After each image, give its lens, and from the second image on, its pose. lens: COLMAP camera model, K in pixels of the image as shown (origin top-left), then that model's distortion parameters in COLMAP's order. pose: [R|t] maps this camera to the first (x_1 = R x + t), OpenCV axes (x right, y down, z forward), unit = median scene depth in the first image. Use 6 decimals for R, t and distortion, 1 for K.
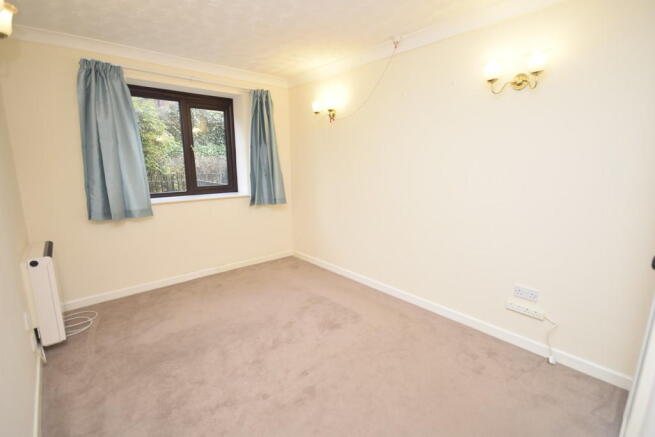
lens RADIAL K [[295.6, 0, 338.5], [0, 295.6, 218.6], [0, 0, 1]] dist [0.000803, 0.000115]
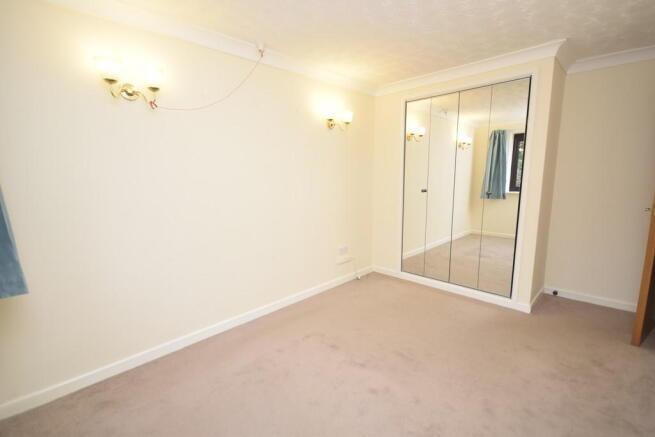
lens RADIAL K [[295.6, 0, 338.5], [0, 295.6, 218.6], [0, 0, 1]] dist [0.000803, 0.000115]
pose [[-0.057212, -0.156099, 0.986083, -0.867472], [0.196414, 0.966638, 0.164417, -0.175577], [-0.978851, 0.203087, -0.024643, 0.895663]]
